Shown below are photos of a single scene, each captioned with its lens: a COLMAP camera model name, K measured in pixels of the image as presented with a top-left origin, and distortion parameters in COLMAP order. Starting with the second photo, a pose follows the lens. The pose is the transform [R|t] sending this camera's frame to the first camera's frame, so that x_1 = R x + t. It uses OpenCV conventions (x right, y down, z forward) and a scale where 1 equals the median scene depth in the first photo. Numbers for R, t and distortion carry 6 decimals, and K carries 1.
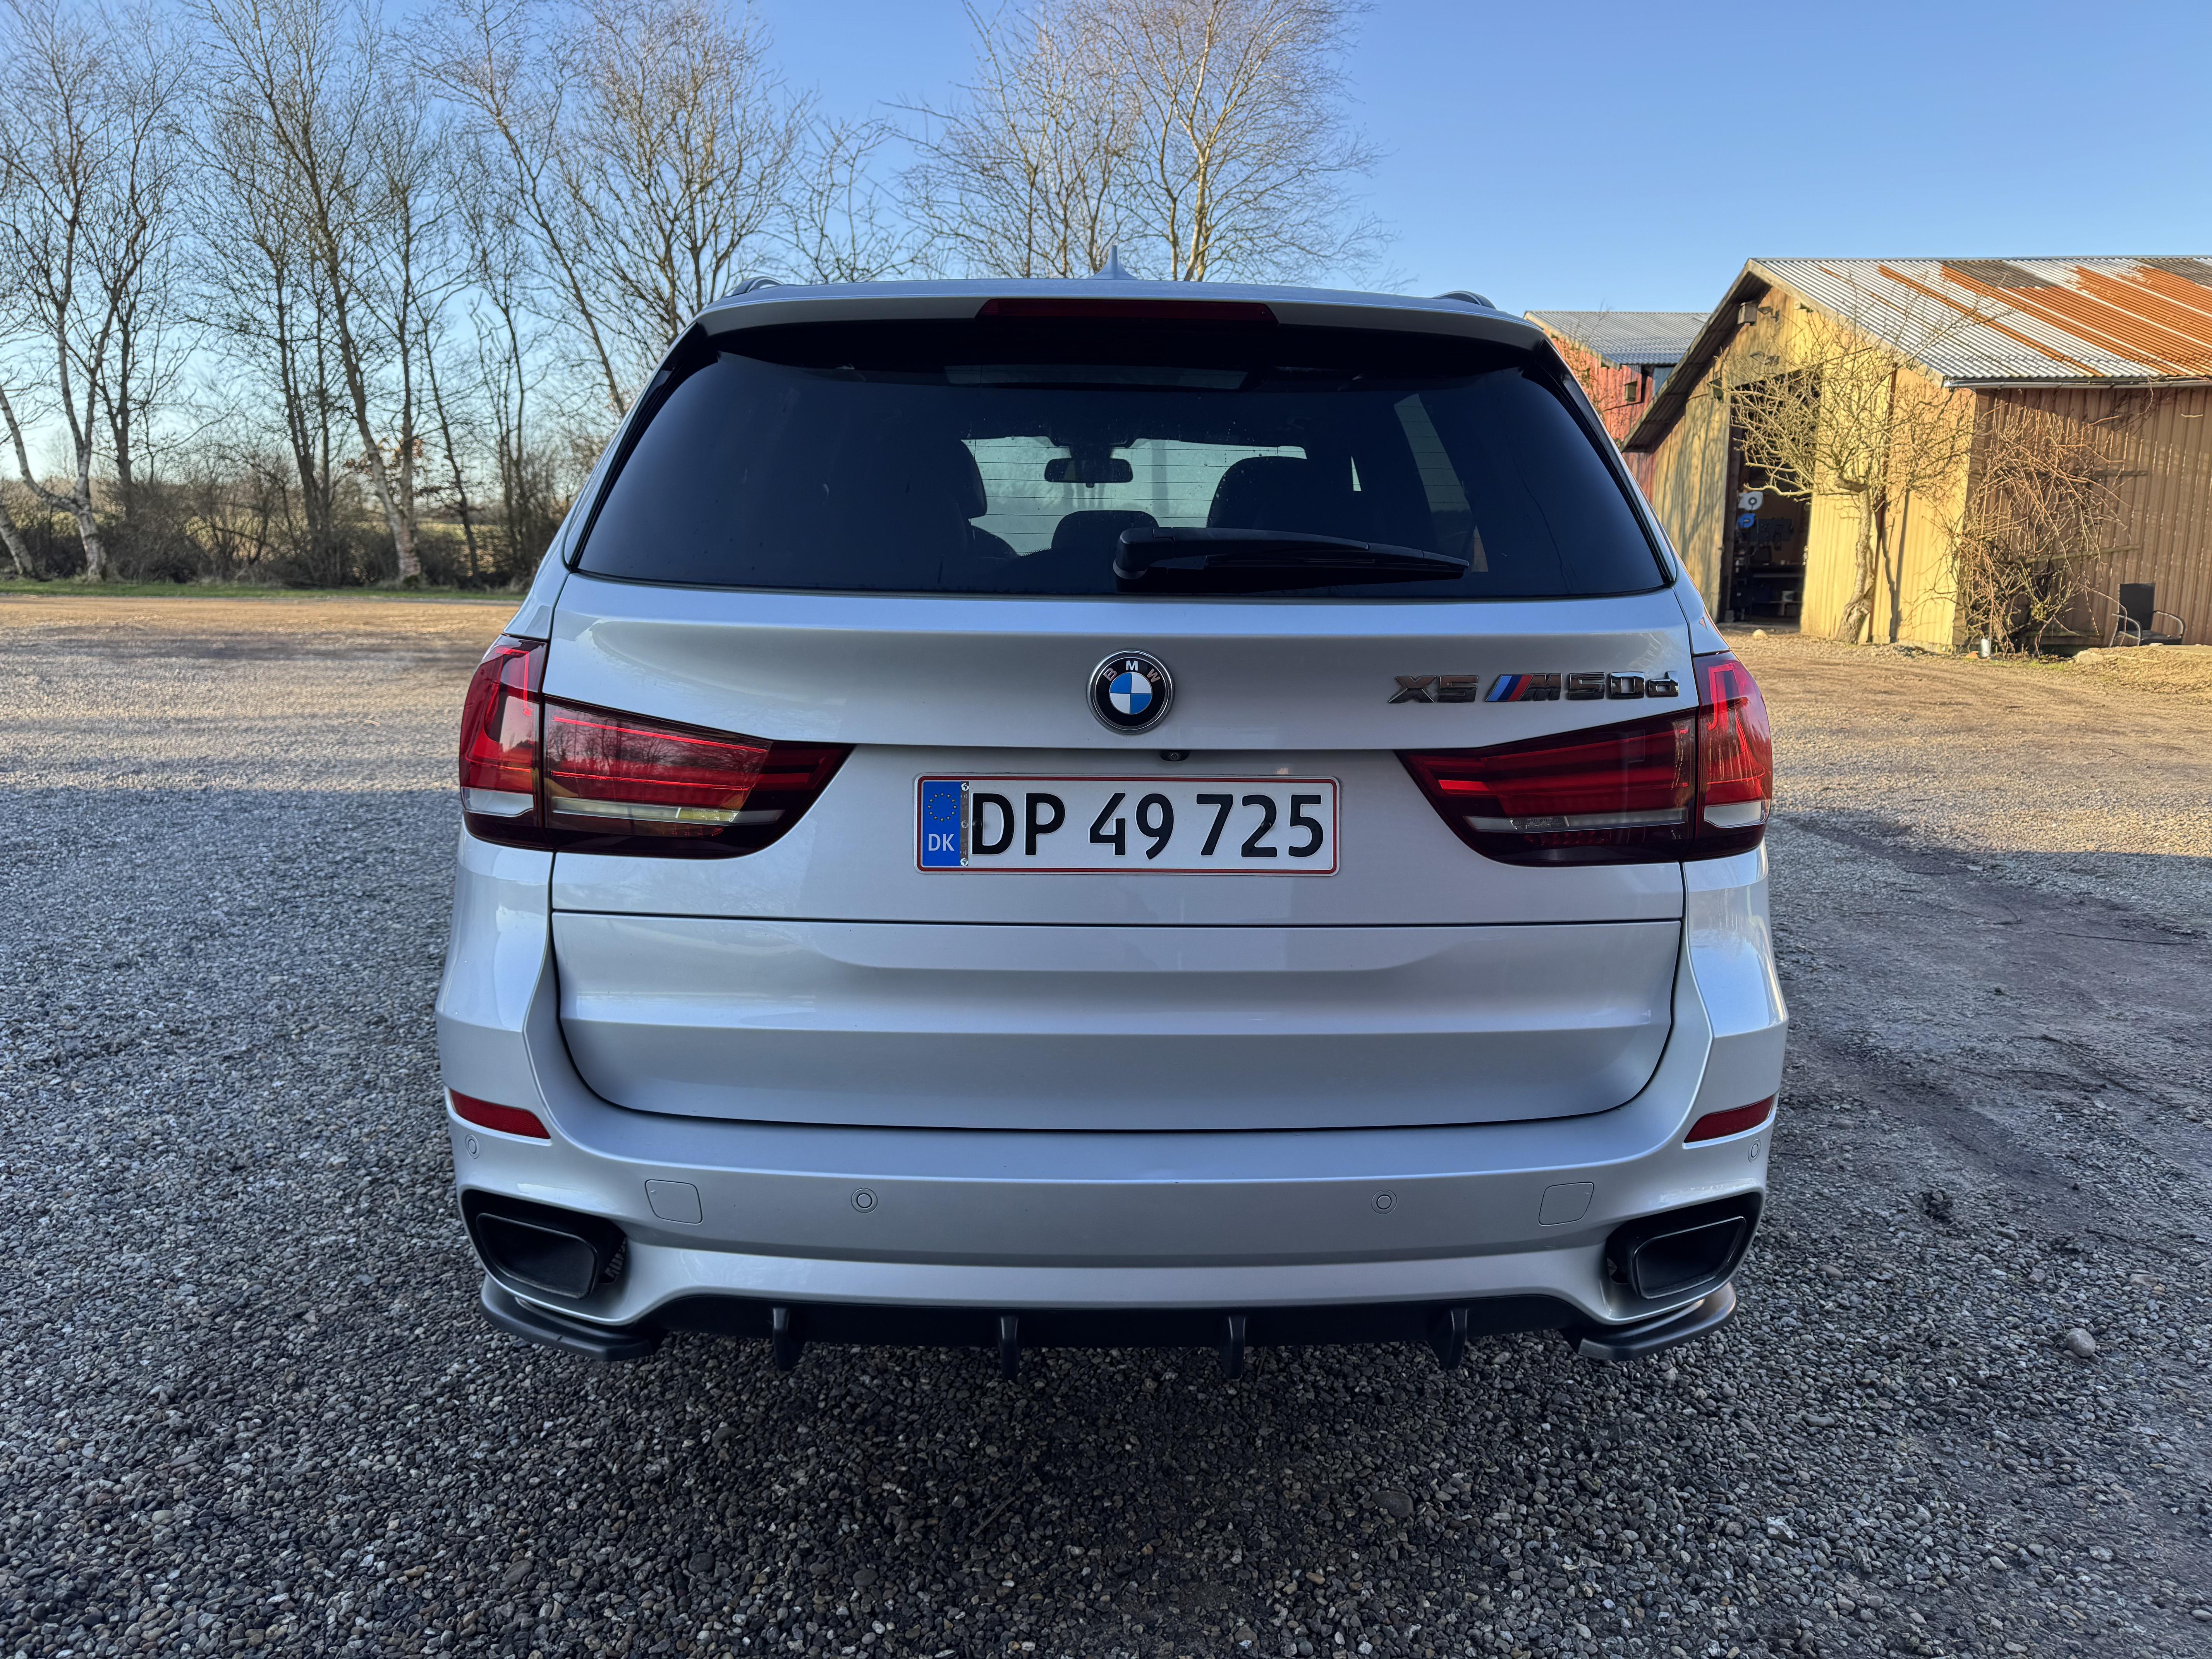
lens RADIAL K [[1560.3, 0, 1117.9], [0, 1560.3, 829.0], [0, 0, 1]] dist [0.032114, -0.030308]
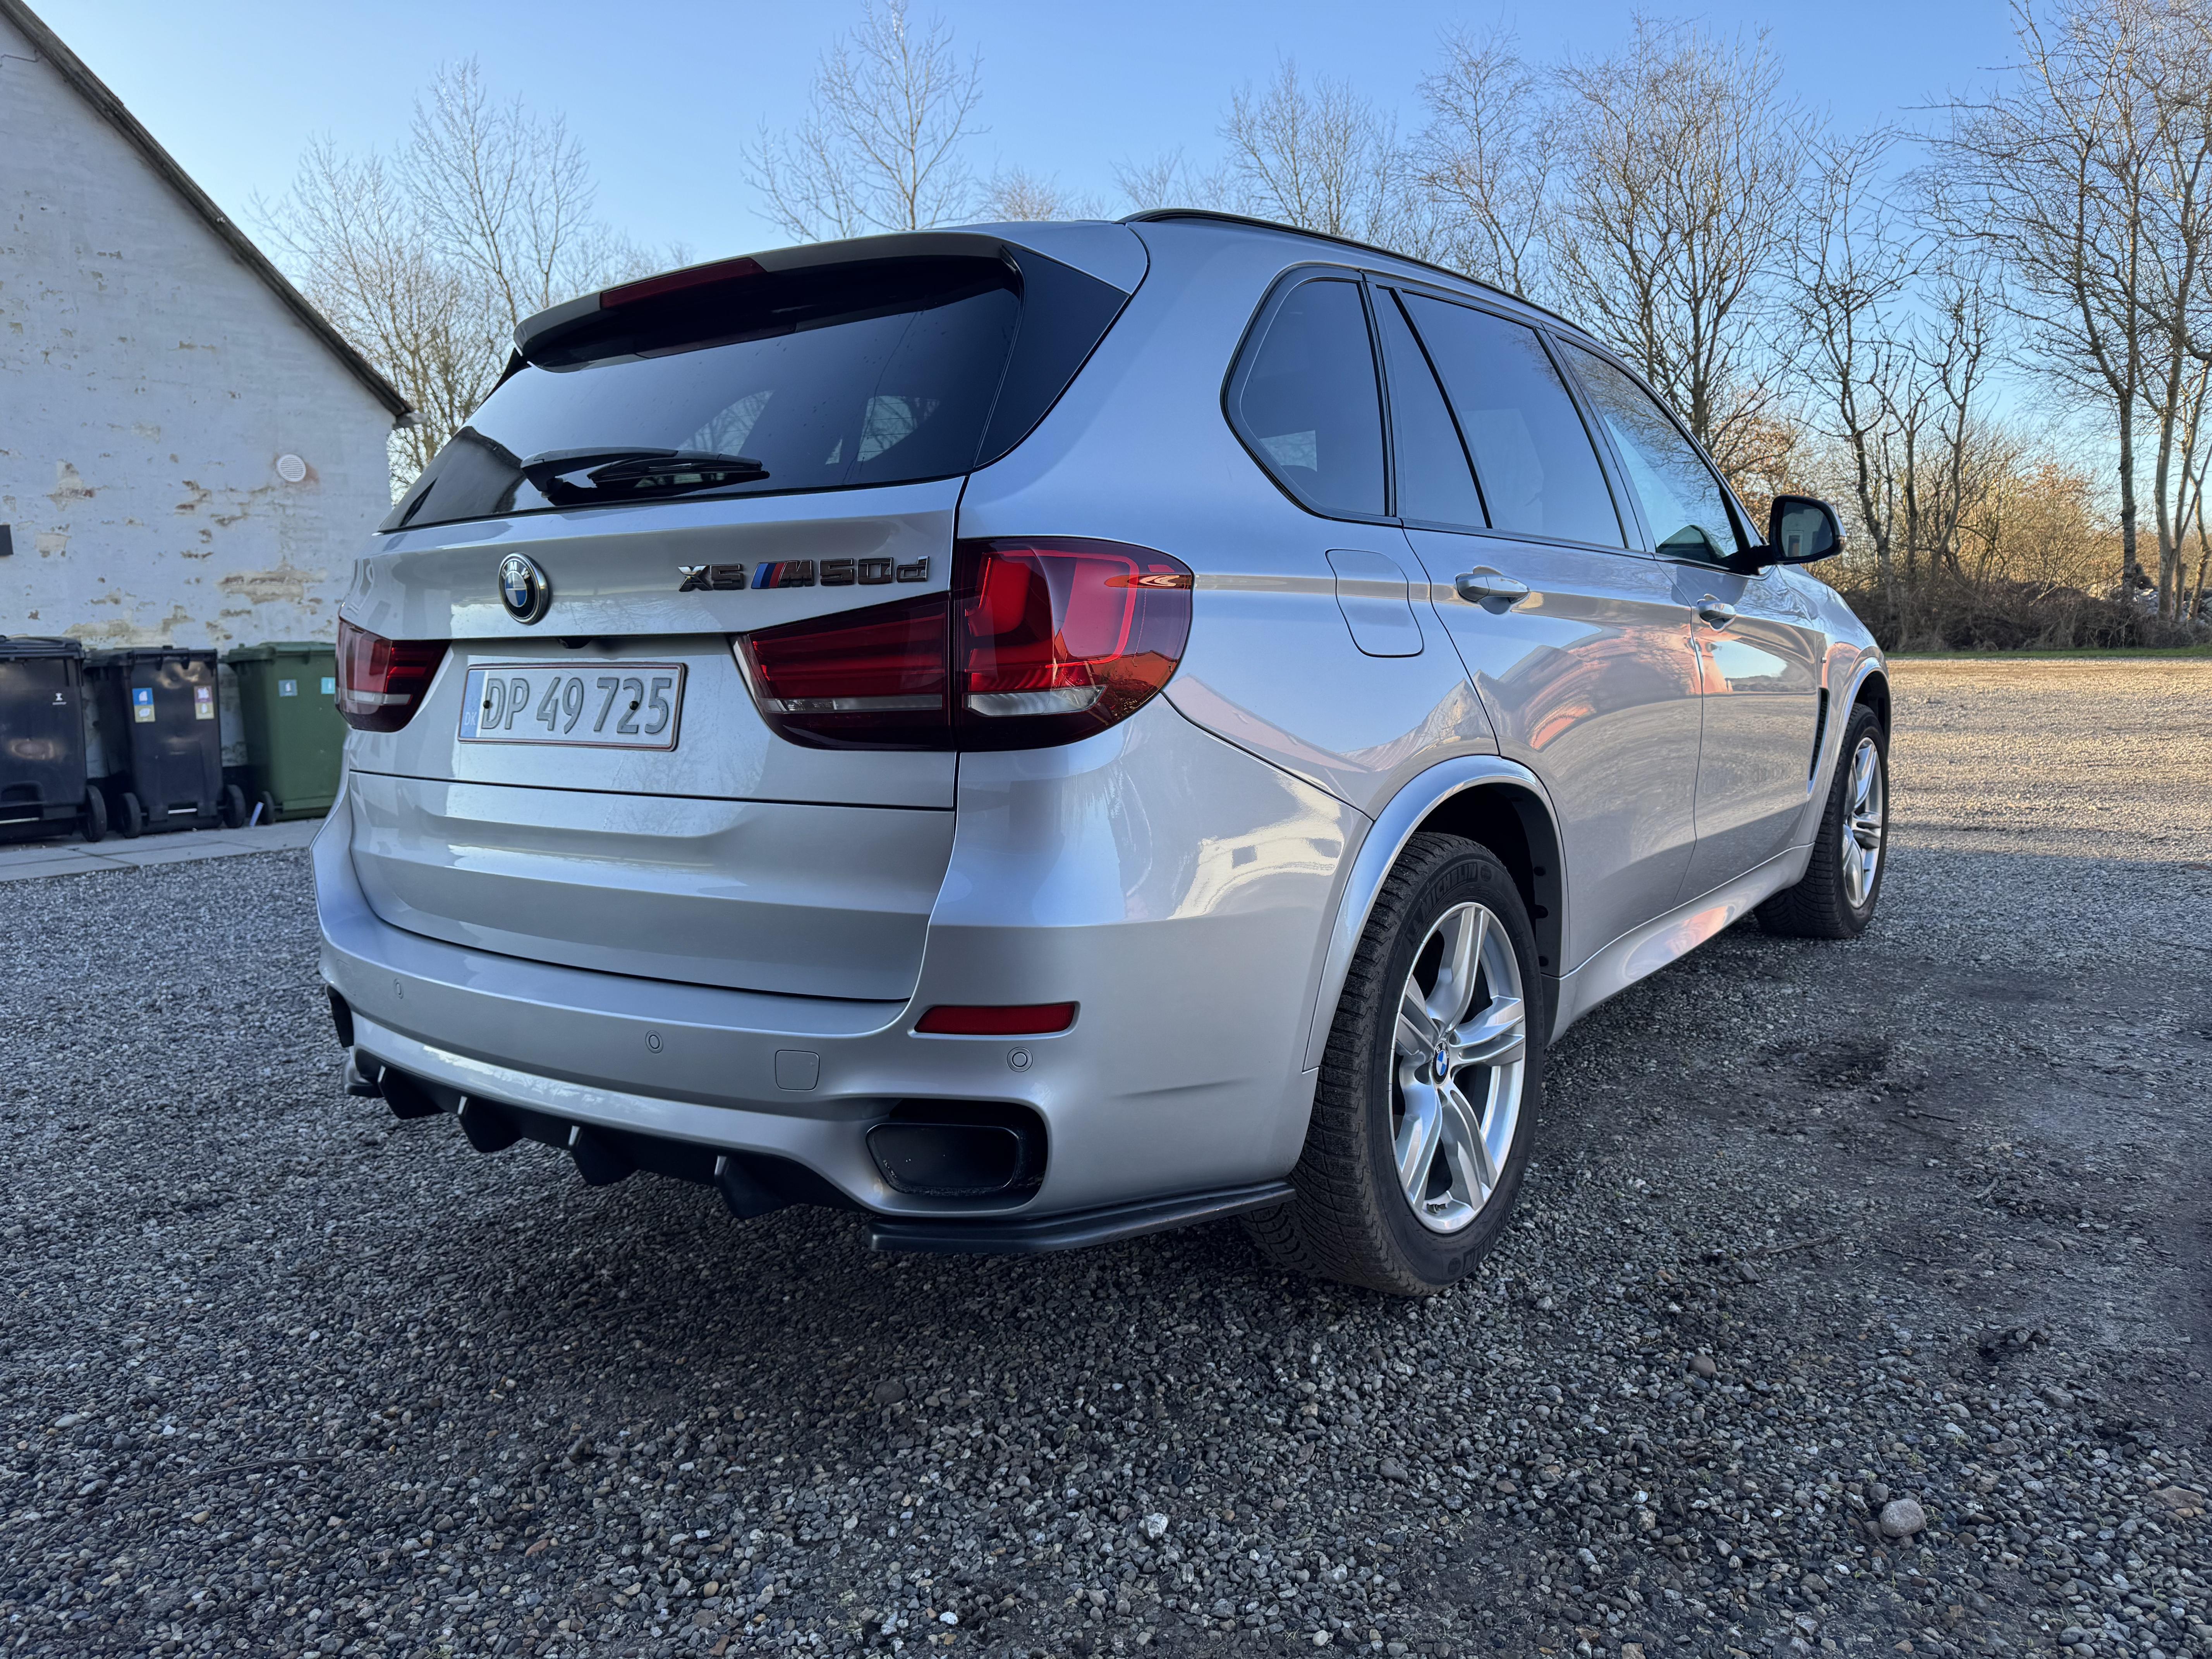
lens RADIAL K [[1560.3, 0, 1107.0], [0, 1560.3, 835.2], [0, 0, 1]] dist [0.032114, -0.030308]
pose [[0.790693, 0.049834, -0.610182, 1.062309], [-0.073147, 0.997232, -0.013341, 0.081737], [0.607828, 0.055181, 0.792149, 0.292909]]
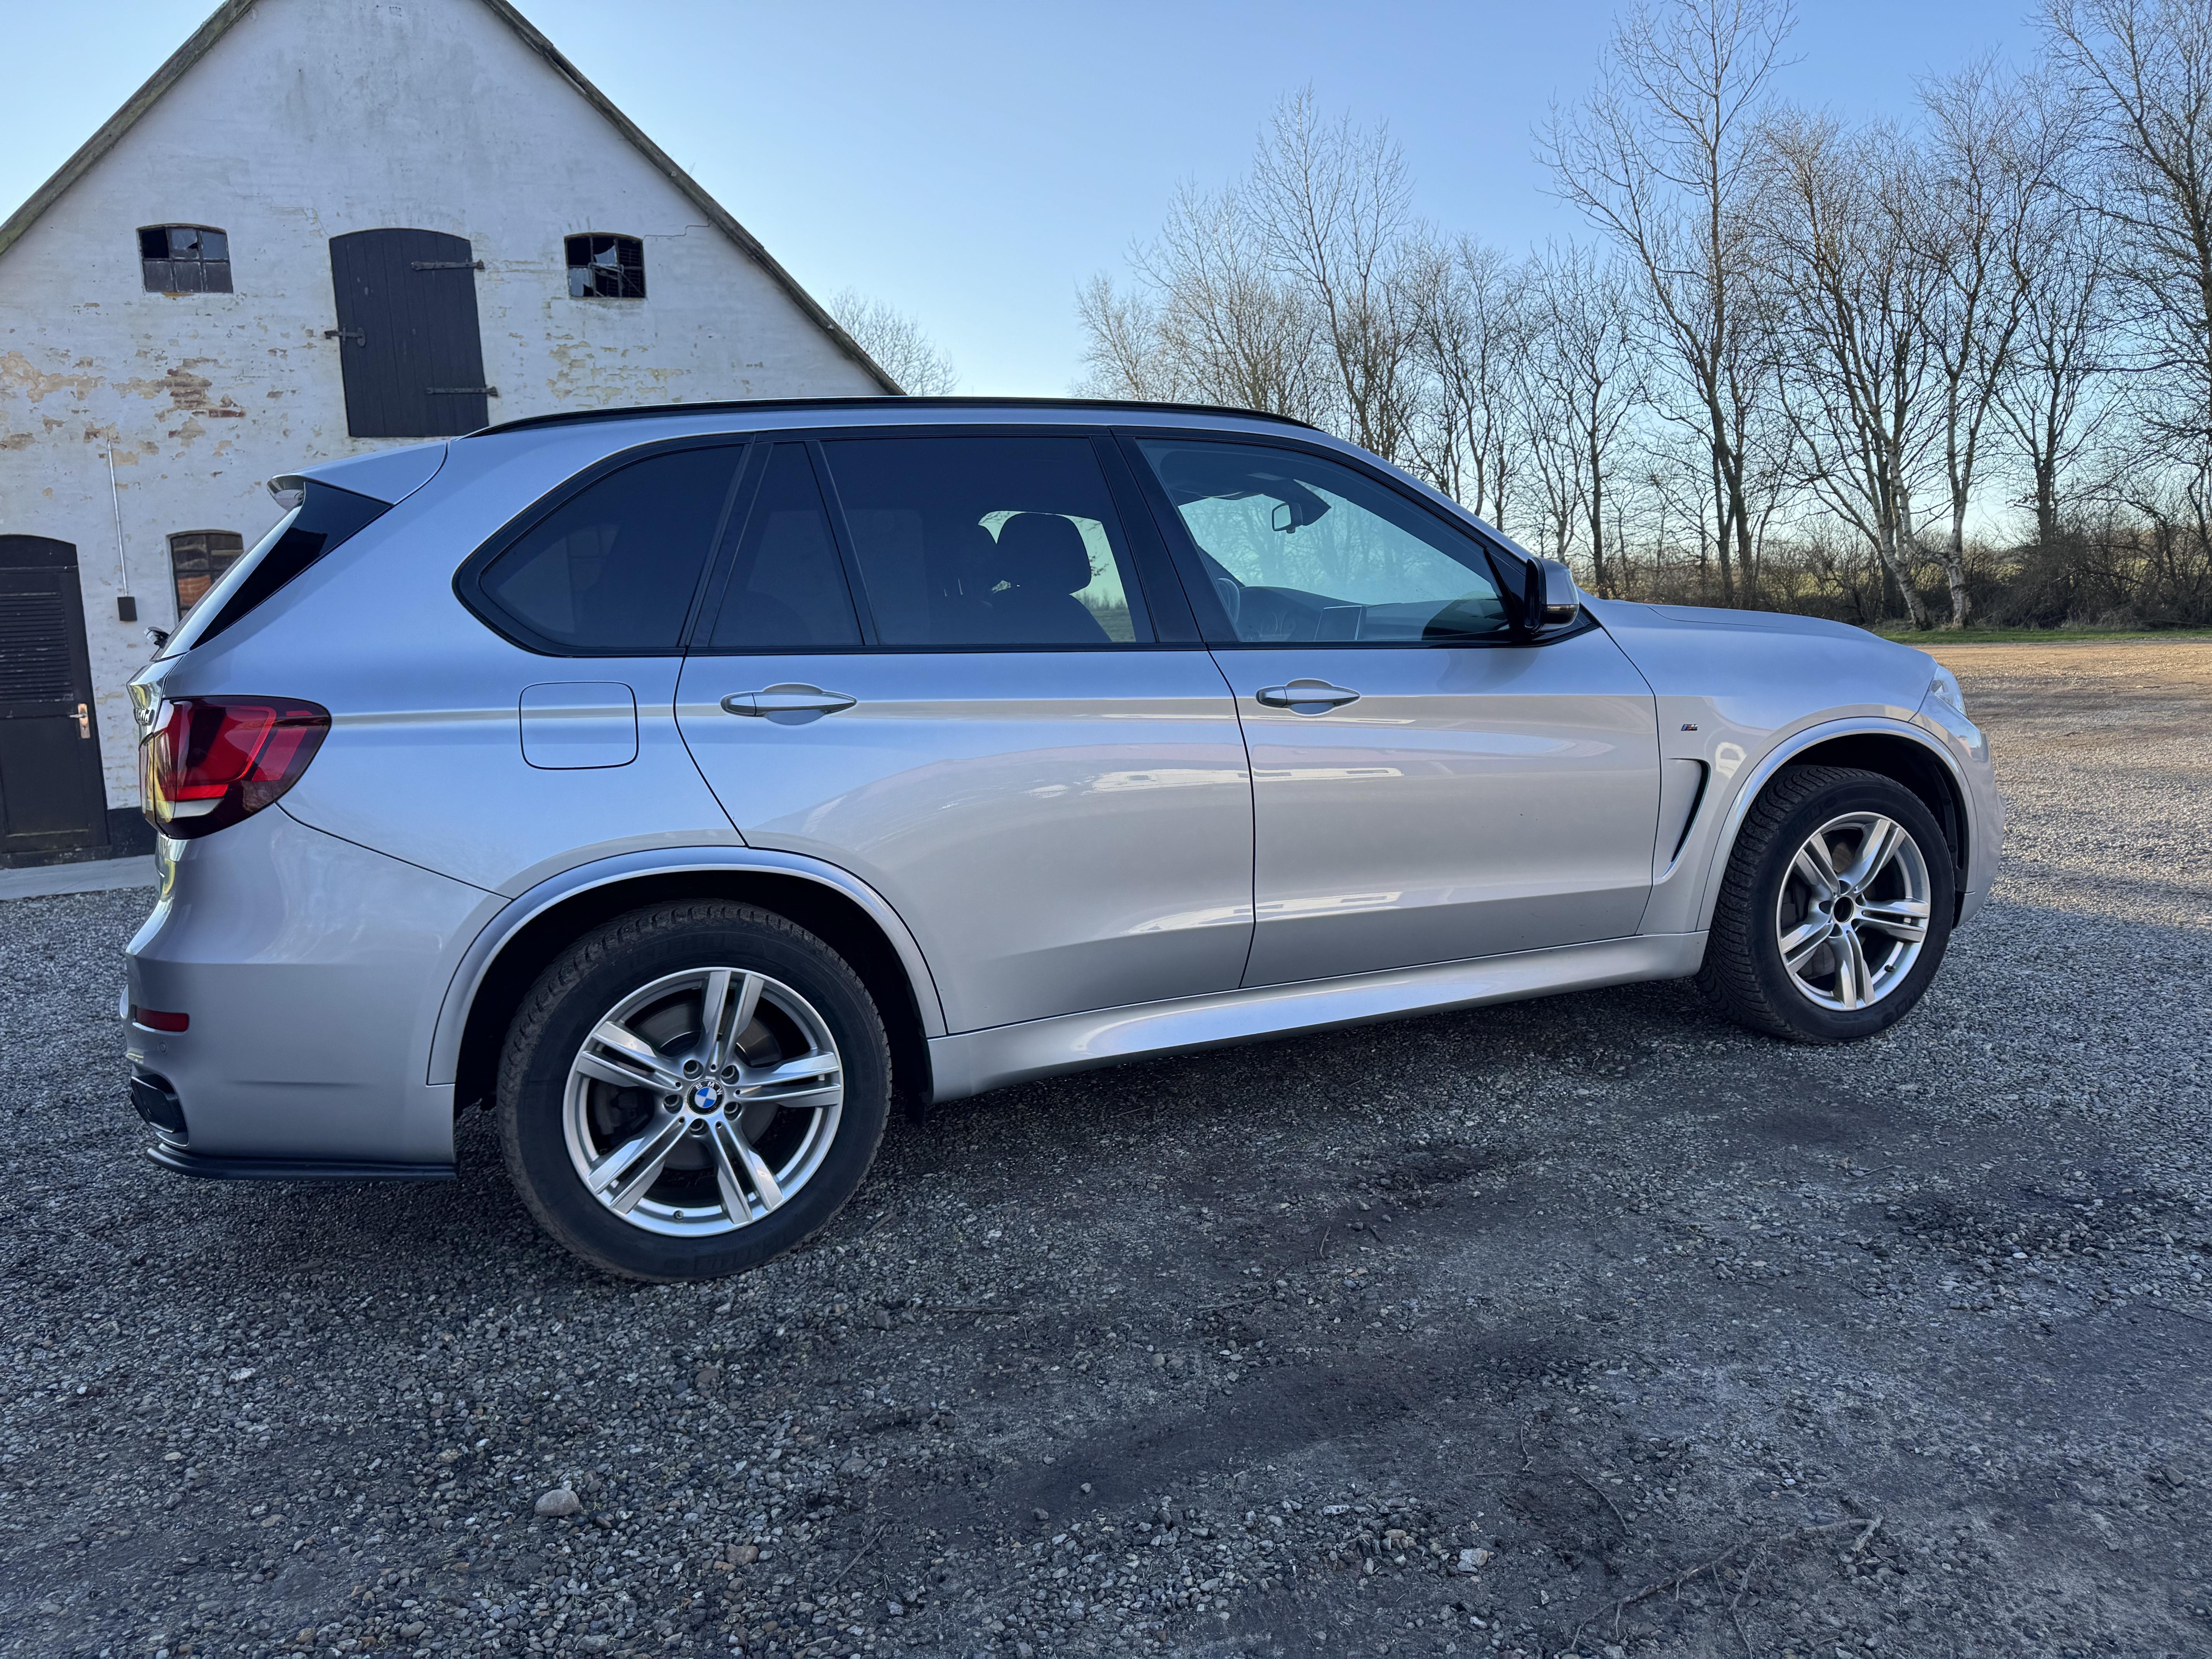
lens RADIAL K [[1560.3, 0, 1106.0], [0, 1560.3, 826.5], [0, 0, 1]] dist [0.032114, -0.030308]
pose [[0.361881, 0.088419, -0.928022, 2.284145], [-0.114169, 0.992202, 0.050013, -0.211334], [0.925207, 0.087853, 0.369153, 1.464645]]
